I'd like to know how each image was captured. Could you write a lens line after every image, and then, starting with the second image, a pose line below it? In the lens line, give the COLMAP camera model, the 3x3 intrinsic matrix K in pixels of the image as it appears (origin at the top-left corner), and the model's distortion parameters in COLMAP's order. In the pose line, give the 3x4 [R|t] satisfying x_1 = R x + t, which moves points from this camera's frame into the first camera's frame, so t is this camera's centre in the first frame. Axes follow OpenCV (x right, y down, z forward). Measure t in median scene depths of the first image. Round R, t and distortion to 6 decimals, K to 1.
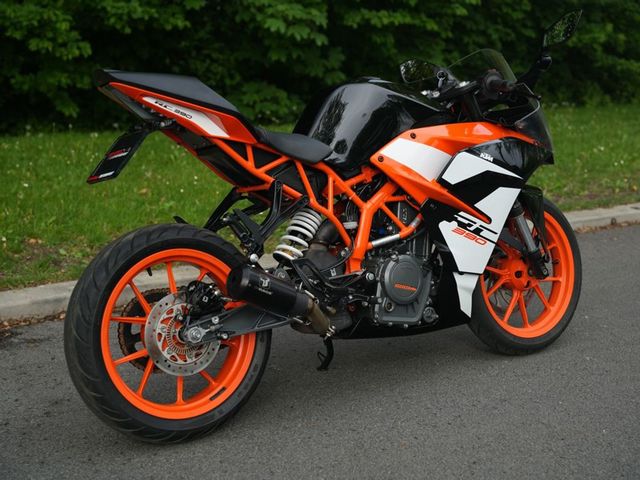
lens RADIAL K [[990.8, 0, 323.5], [0, 990.8, 242.9], [0, 0, 1]] dist [0.045558, 0.000000]
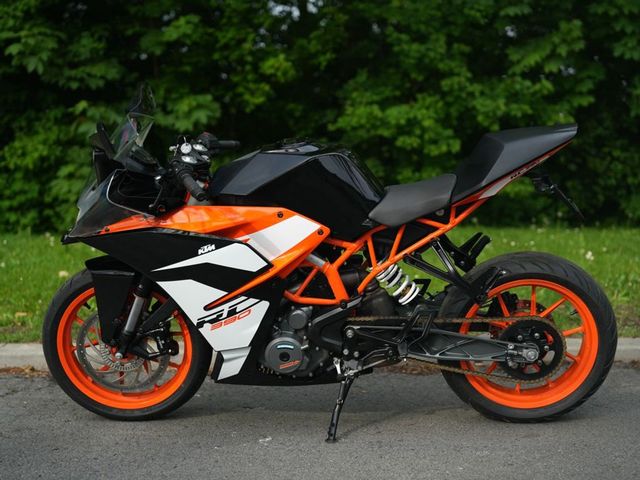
lens RADIAL K [[990.8, 0, 344.4], [0, 990.8, 236.0], [0, 0, 1]] dist [0.045558, 0.000000]
pose [[0.844520, 0.036983, -0.534245, 0.582374], [-0.101276, 0.990640, -0.091517, 0.011535], [0.525860, 0.131395, 0.840361, 0.223831]]
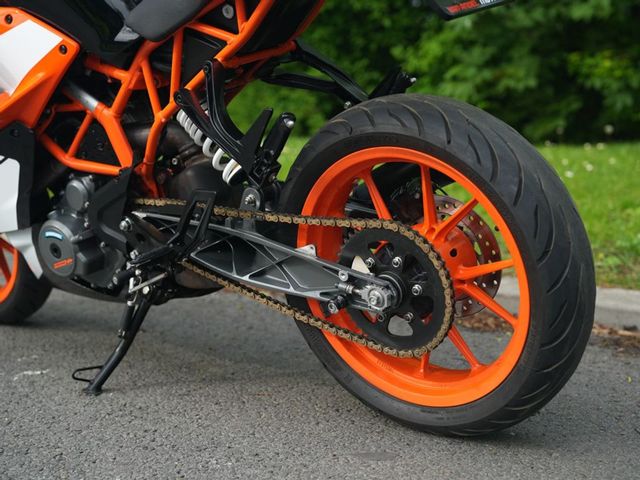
lens RADIAL K [[990.8, 0, 320.2], [0, 990.8, 242.2], [0, 0, 1]] dist [0.045558, 0.000000]
pose [[0.355027, 0.135529, -0.924980, 0.660475], [-0.194654, 0.978466, 0.068653, -0.036769], [0.914366, 0.155677, 0.373763, 0.965056]]
